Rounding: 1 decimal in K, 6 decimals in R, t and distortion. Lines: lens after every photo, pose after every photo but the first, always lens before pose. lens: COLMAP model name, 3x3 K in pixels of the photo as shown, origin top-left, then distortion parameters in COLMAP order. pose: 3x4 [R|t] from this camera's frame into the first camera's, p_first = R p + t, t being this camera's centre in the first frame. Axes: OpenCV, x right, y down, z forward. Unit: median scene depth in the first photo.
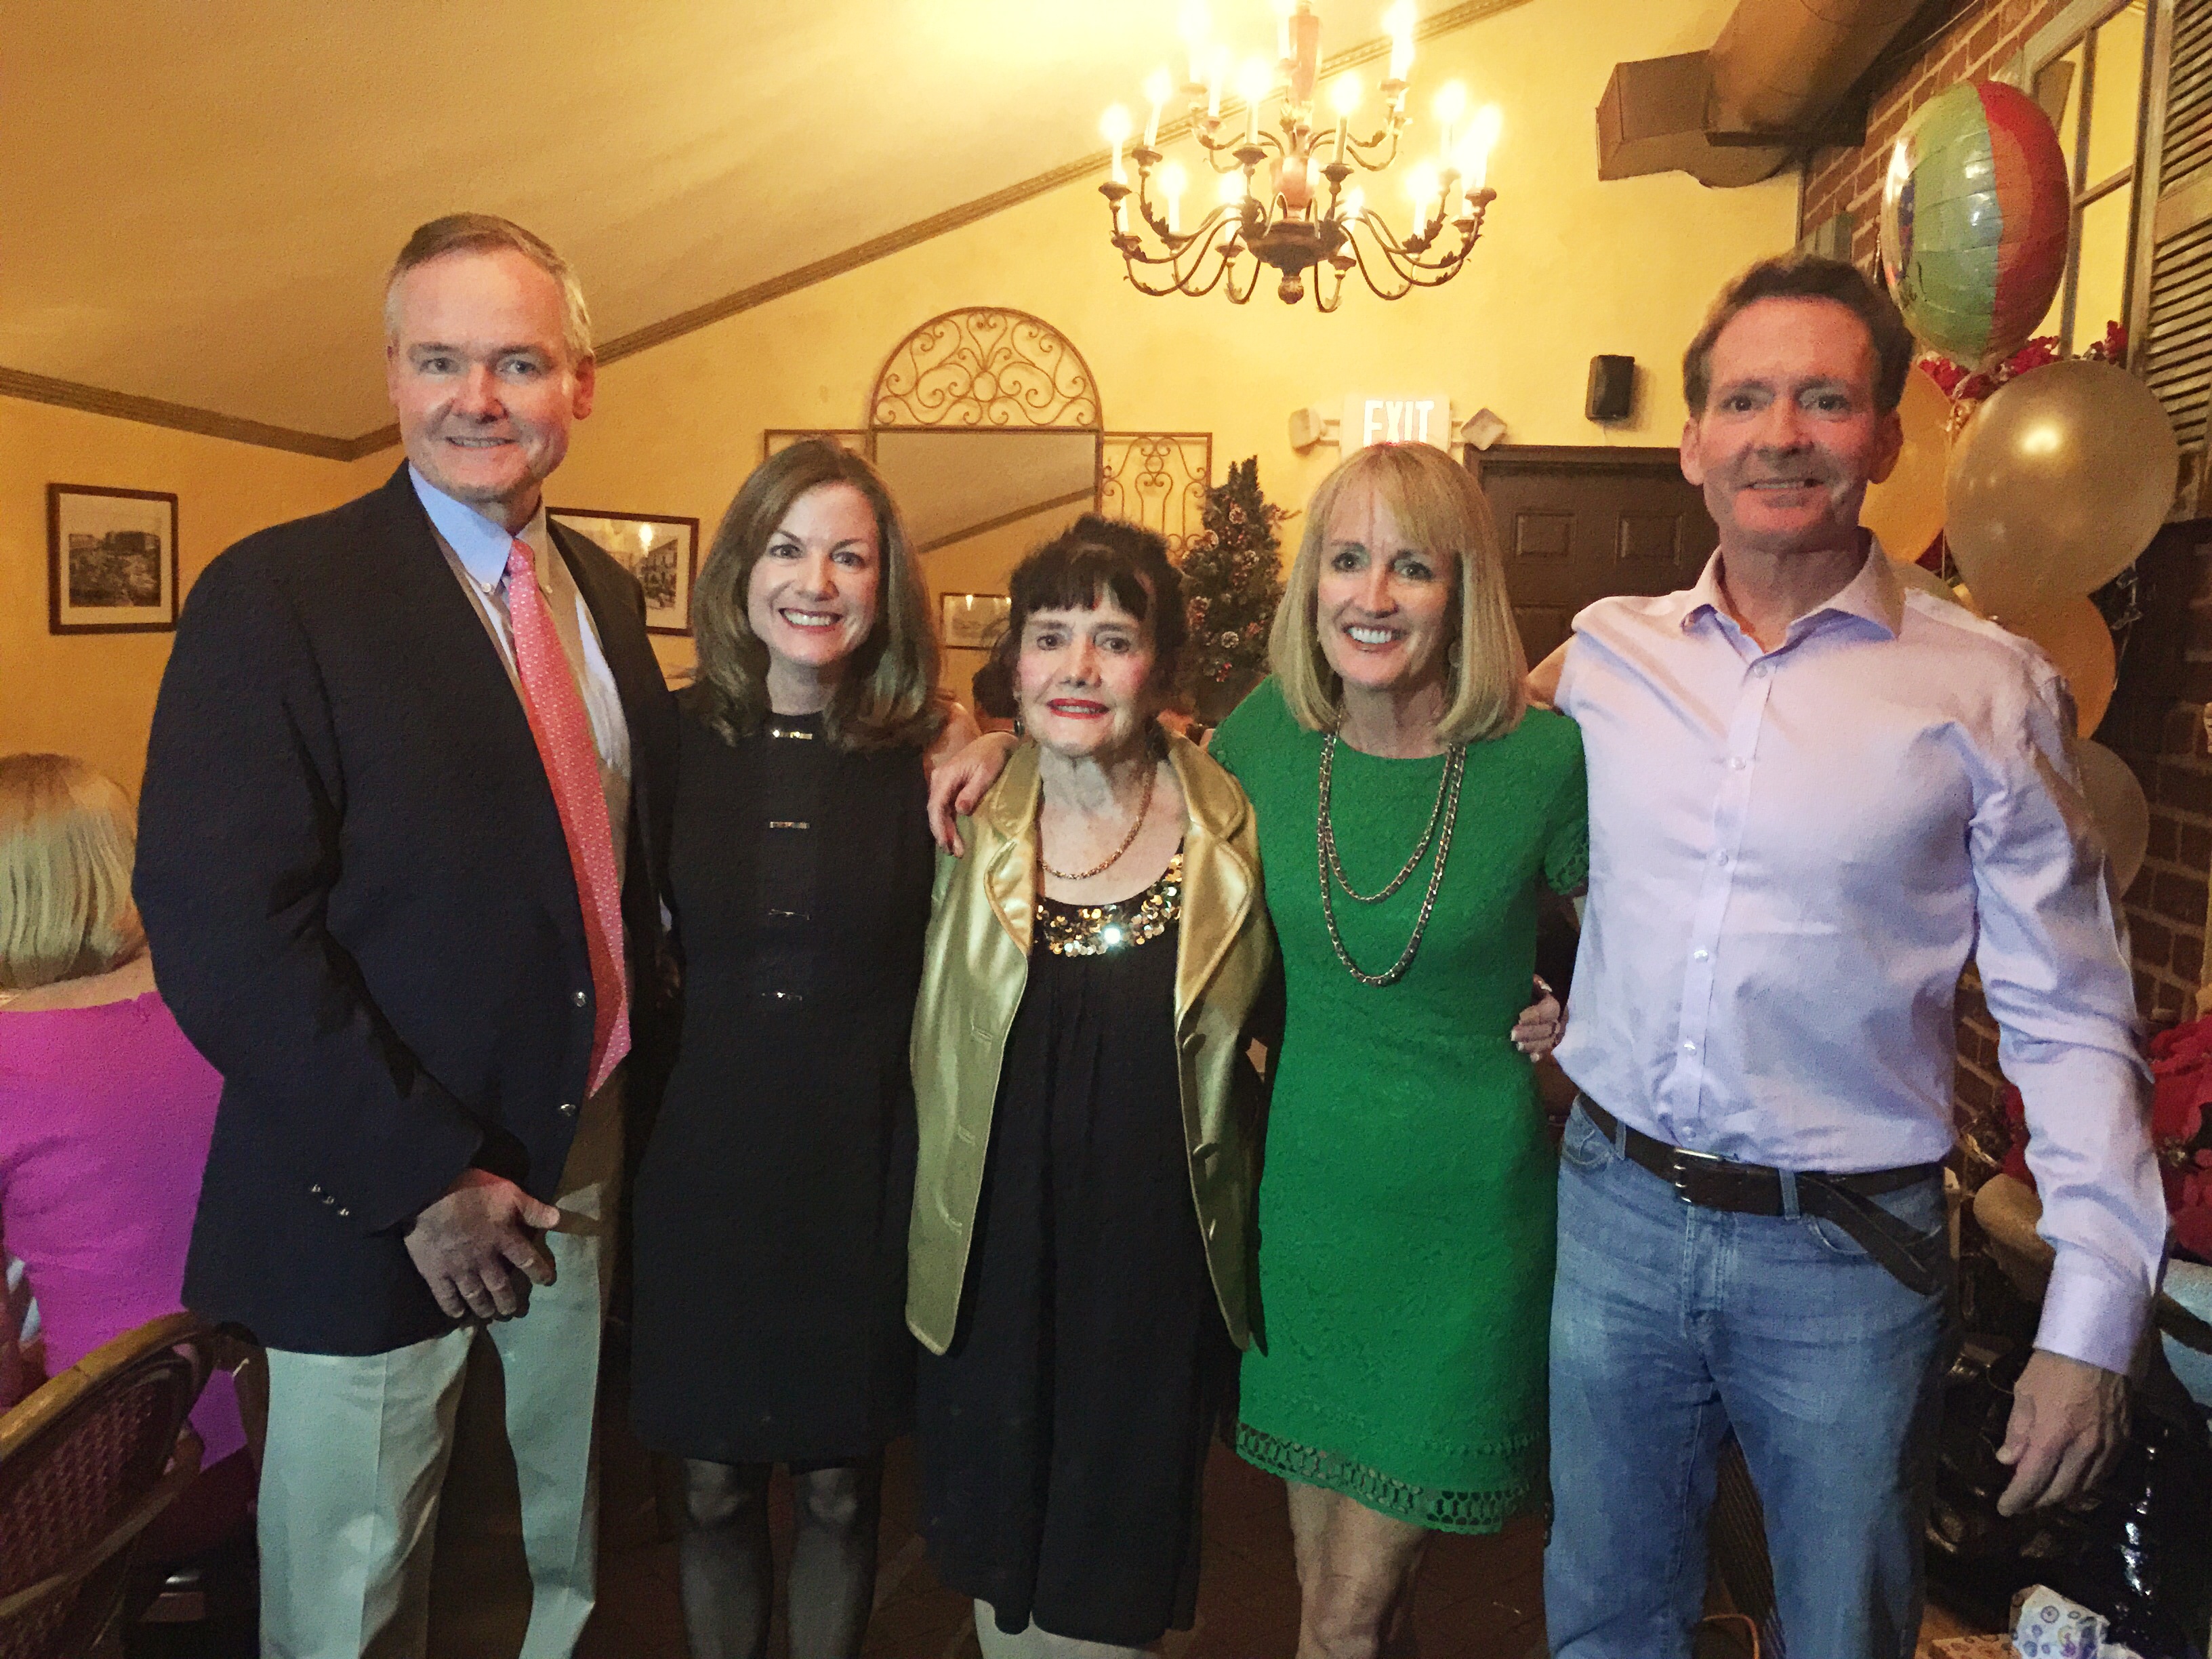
lens RADIAL K [[1873.4, 0, 1112.8], [0, 1873.4, 823.7], [0, 0, 1]] dist [0.051784, 0.010919]
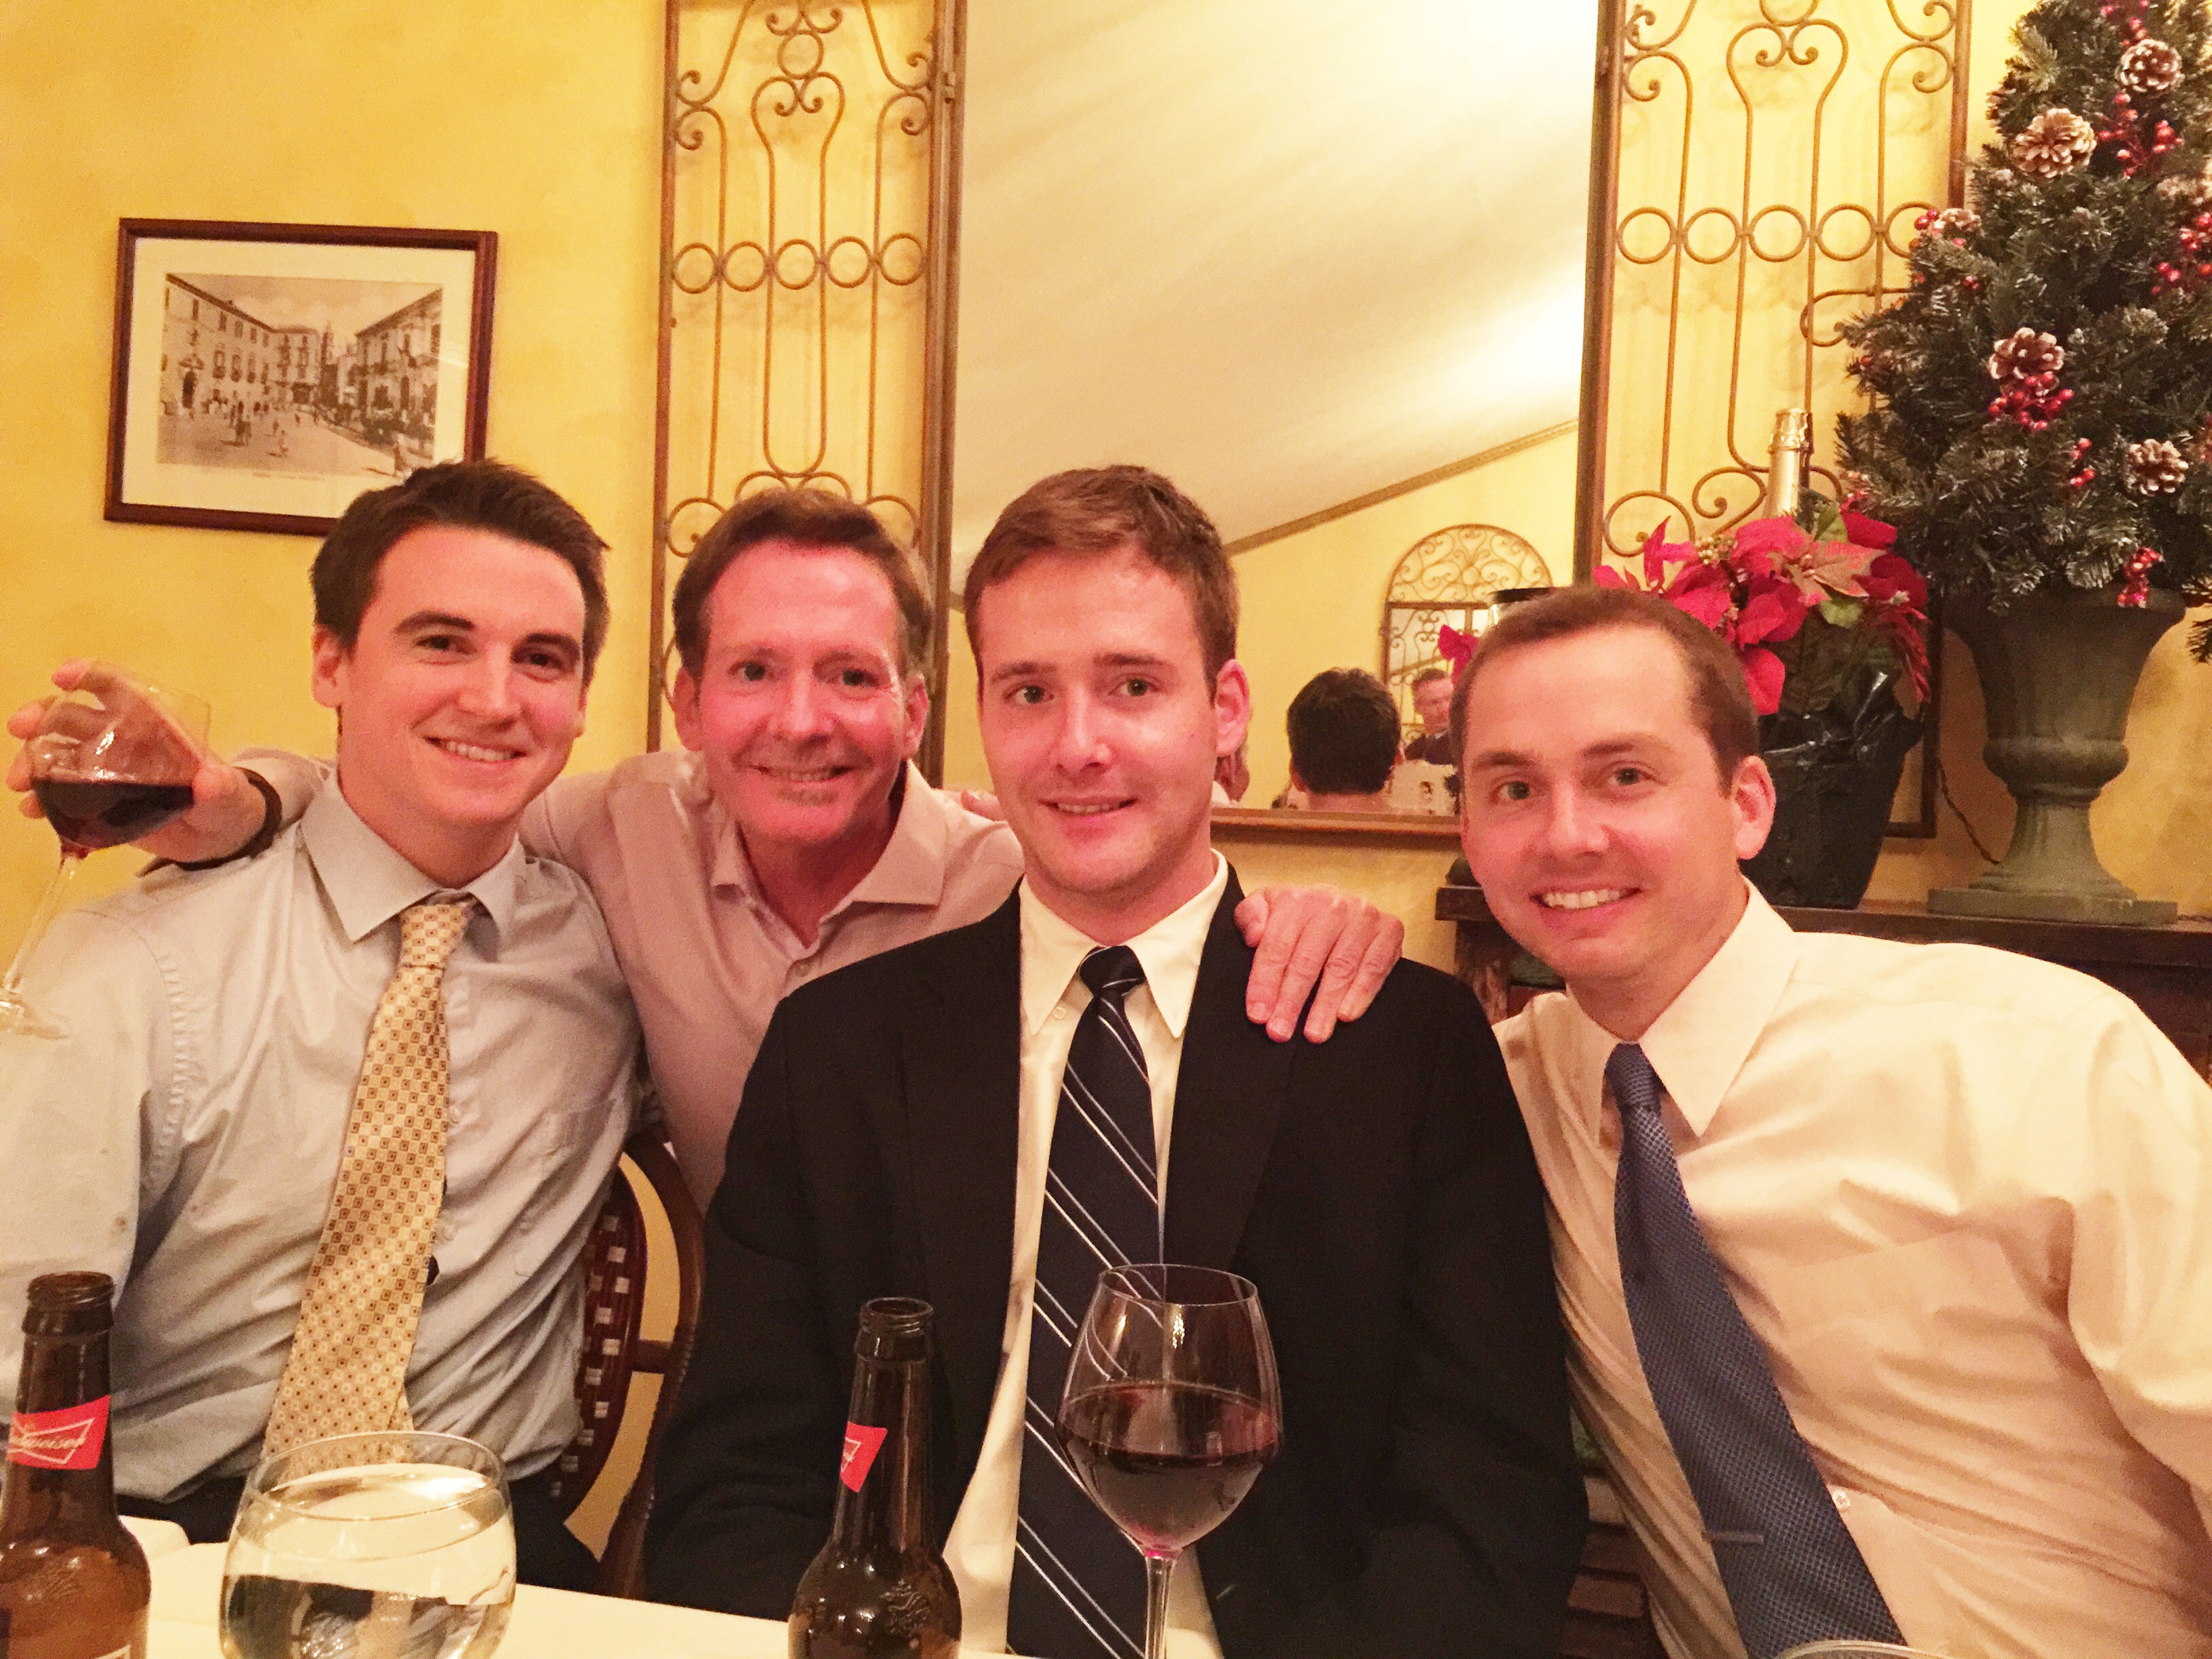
lens RADIAL K [[1874.2, 0, 1102.0], [0, 1874.2, 832.5], [0, 0, 1]] dist [0.080485, -0.112041]
pose [[0.996175, 0.014688, -0.086133, -0.067018], [-0.021946, 0.996230, -0.083930, -0.014074], [0.084576, 0.085500, 0.992742, 0.664055]]
